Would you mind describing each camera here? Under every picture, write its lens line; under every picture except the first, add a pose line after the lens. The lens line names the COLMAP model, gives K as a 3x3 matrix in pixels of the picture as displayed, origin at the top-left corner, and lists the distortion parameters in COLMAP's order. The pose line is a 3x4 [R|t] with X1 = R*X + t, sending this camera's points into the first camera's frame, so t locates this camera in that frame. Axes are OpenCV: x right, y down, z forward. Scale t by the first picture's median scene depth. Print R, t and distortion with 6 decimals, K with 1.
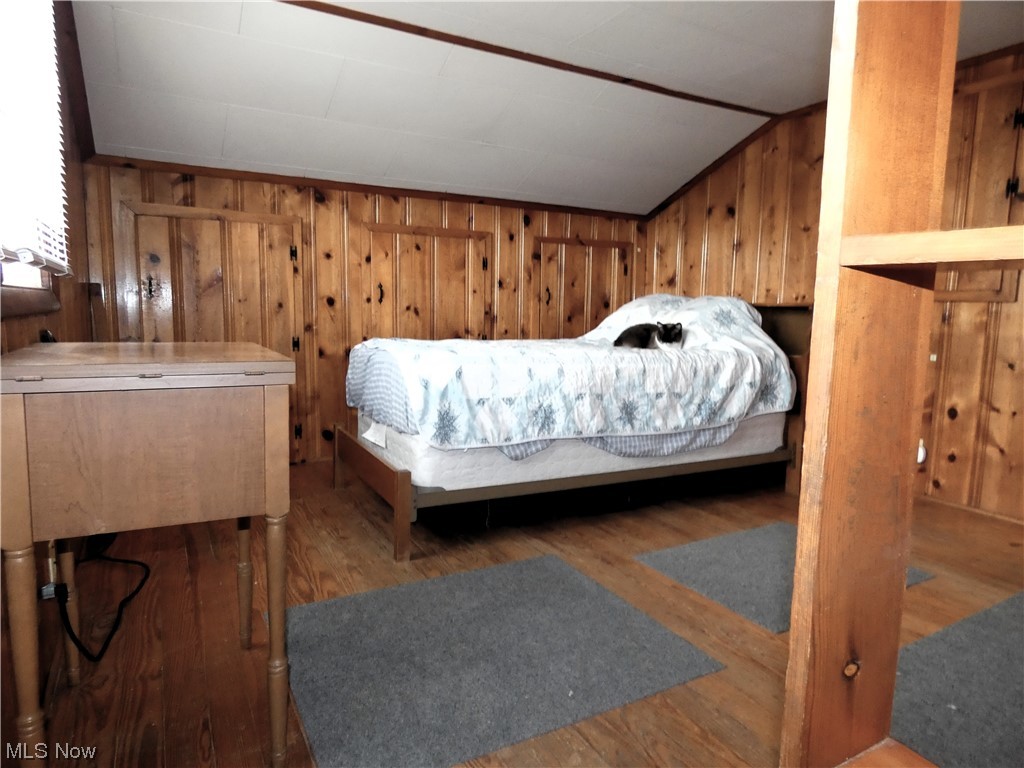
lens RADIAL K [[601.2, 0, 516.1], [0, 601.2, 380.9], [0, 0, 1]] dist [-0.017211, 0.003504]
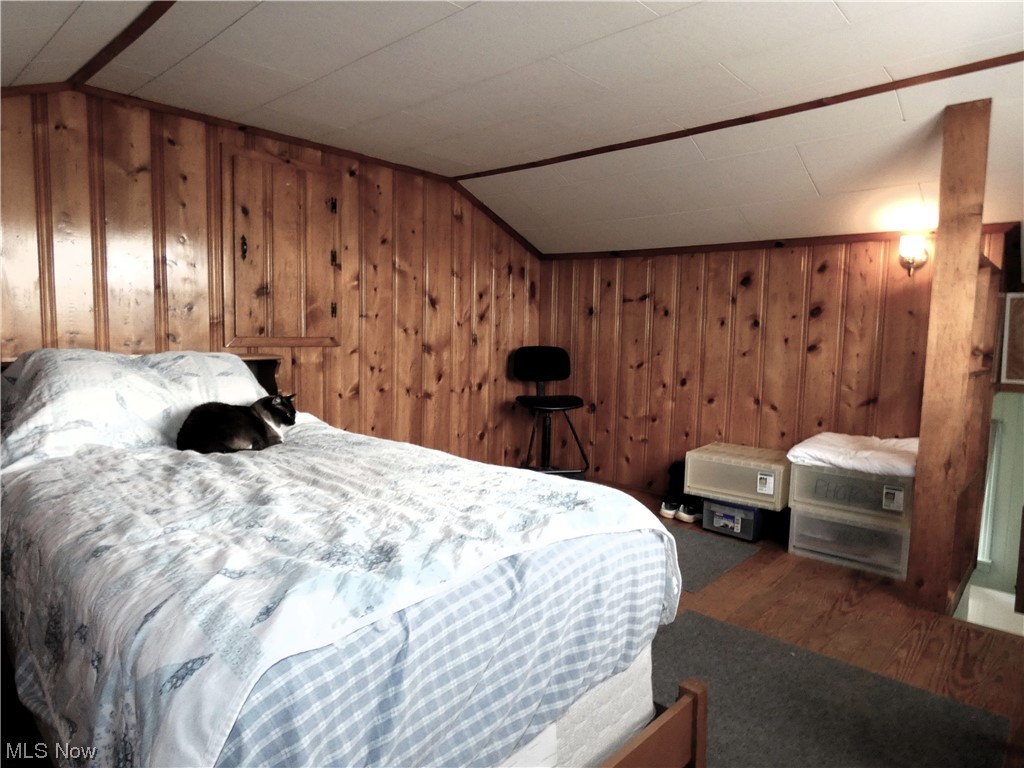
lens RADIAL K [[601.2, 0, 516.1], [0, 601.2, 380.9], [0, 0, 1]] dist [-0.017211, 0.003504]
pose [[-0.279747, -0.107030, 0.954089, -0.505264], [0.092915, 0.986083, 0.137863, -0.193950], [-0.955567, 0.127216, -0.265910, 0.945499]]
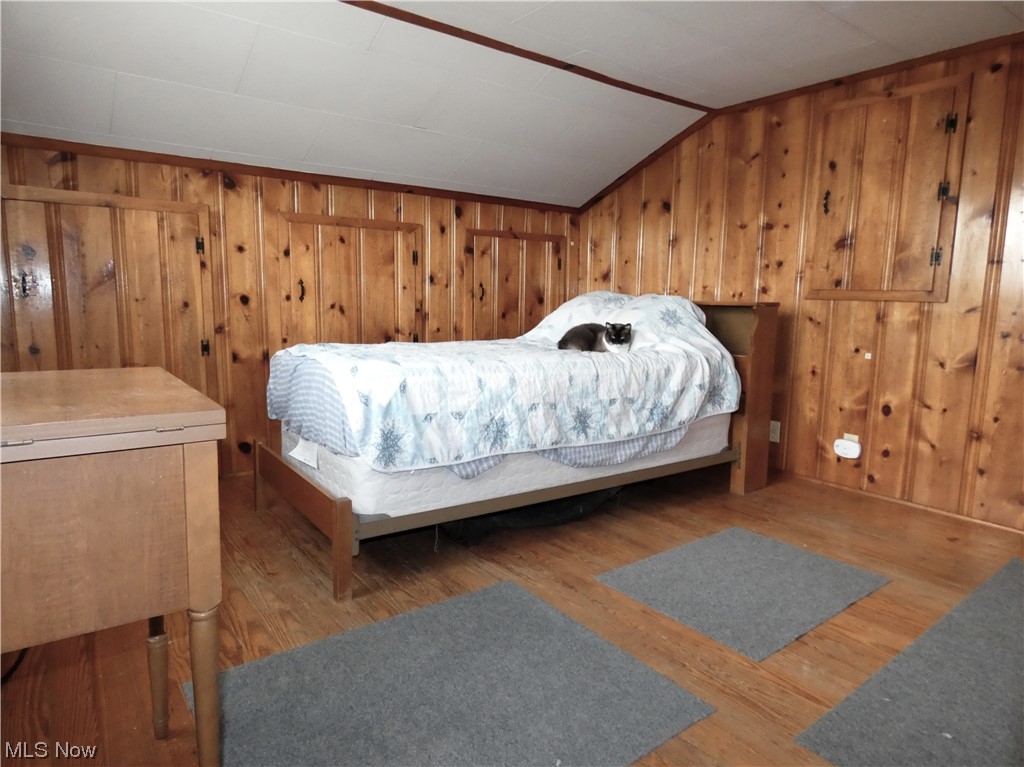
lens RADIAL K [[601.2, 0, 516.1], [0, 601.2, 380.4], [0, 0, 1]] dist [-0.017211, 0.003504]
pose [[0.990826, -0.019182, 0.133778, -0.037323], [0.016795, 0.999679, 0.018949, -0.028244], [-0.134099, -0.016529, 0.990830, 0.071138]]
